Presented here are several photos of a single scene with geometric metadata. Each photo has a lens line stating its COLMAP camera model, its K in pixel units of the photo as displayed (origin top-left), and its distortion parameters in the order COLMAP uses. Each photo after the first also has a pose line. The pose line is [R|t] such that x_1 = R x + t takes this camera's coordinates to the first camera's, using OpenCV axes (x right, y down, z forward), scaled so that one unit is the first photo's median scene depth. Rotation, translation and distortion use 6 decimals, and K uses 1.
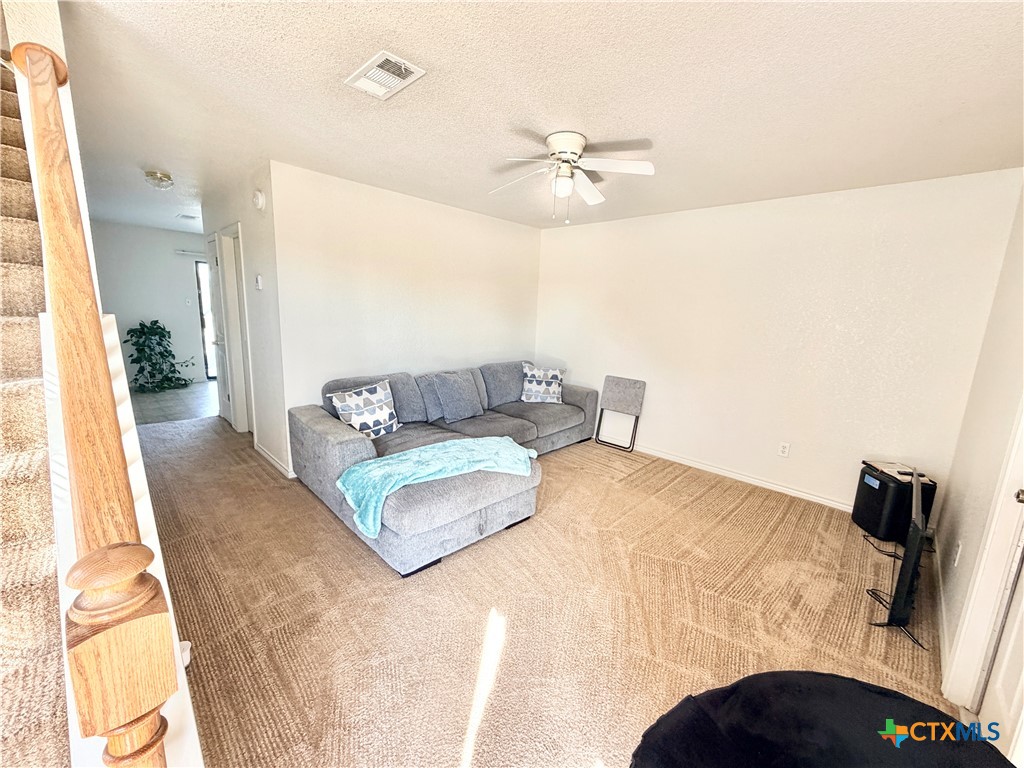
lens RADIAL K [[409.2, 0, 509.8], [0, 409.2, 385.3], [0, 0, 1]] dist [-0.000104, 0.000485]
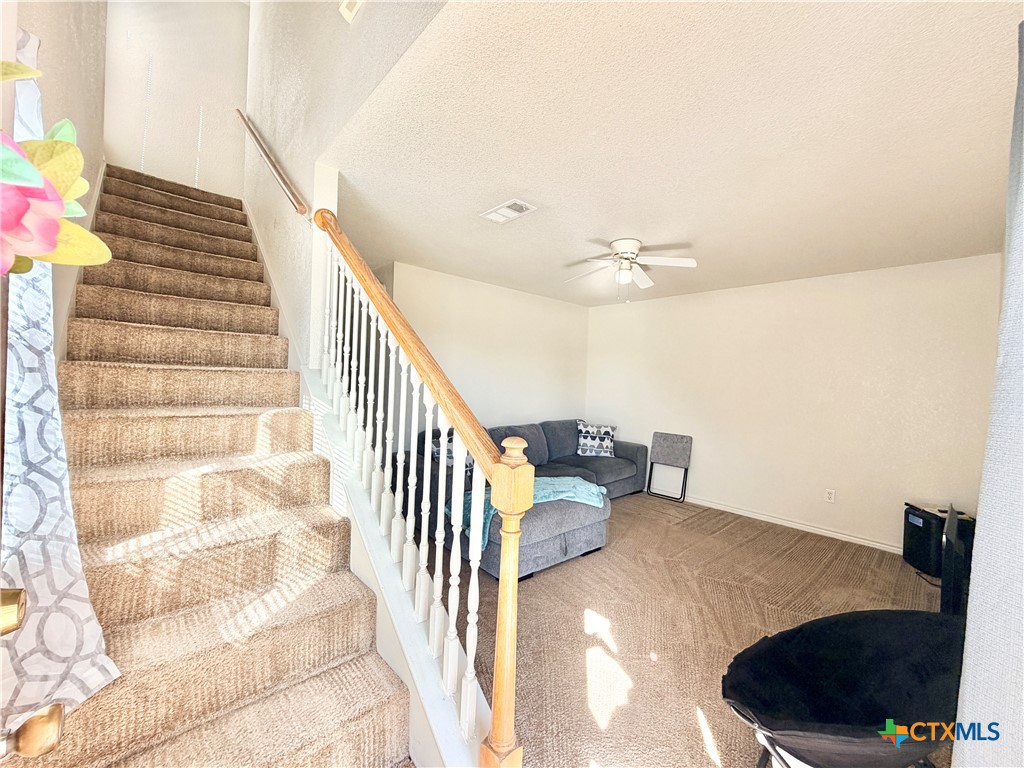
lens RADIAL K [[409.2, 0, 509.8], [0, 409.2, 385.3], [0, 0, 1]] dist [-0.000104, 0.000485]
pose [[0.997756, -0.005555, -0.066731, -0.099792], [-0.006342, 0.984233, -0.176764, 0.062846], [0.066661, 0.176790, 0.981989, -0.169389]]
